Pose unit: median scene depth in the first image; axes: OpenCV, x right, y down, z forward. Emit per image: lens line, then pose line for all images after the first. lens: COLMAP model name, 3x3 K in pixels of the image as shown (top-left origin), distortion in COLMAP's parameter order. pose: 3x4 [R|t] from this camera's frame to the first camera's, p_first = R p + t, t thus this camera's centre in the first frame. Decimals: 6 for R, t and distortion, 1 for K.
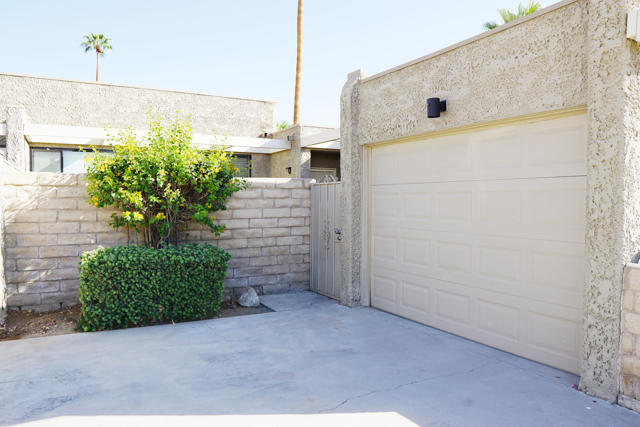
lens RADIAL K [[457.7, 0, 316.7], [0, 457.7, 215.9], [0, 0, 1]] dist [-0.114884, 0.084765]
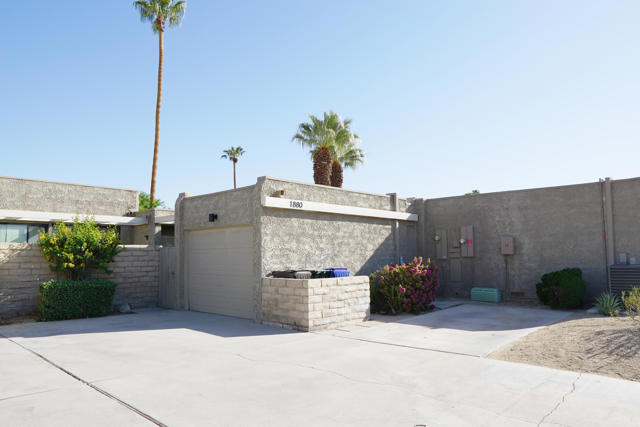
lens RADIAL K [[457.7, 0, 316.7], [0, 457.7, 215.9], [0, 0, 1]] dist [-0.114884, 0.084765]
pose [[0.954221, 0.015439, 0.298703, 0.054640], [0.021016, 0.992738, -0.118448, 0.035926], [-0.298363, 0.119303, 0.946967, -1.107942]]
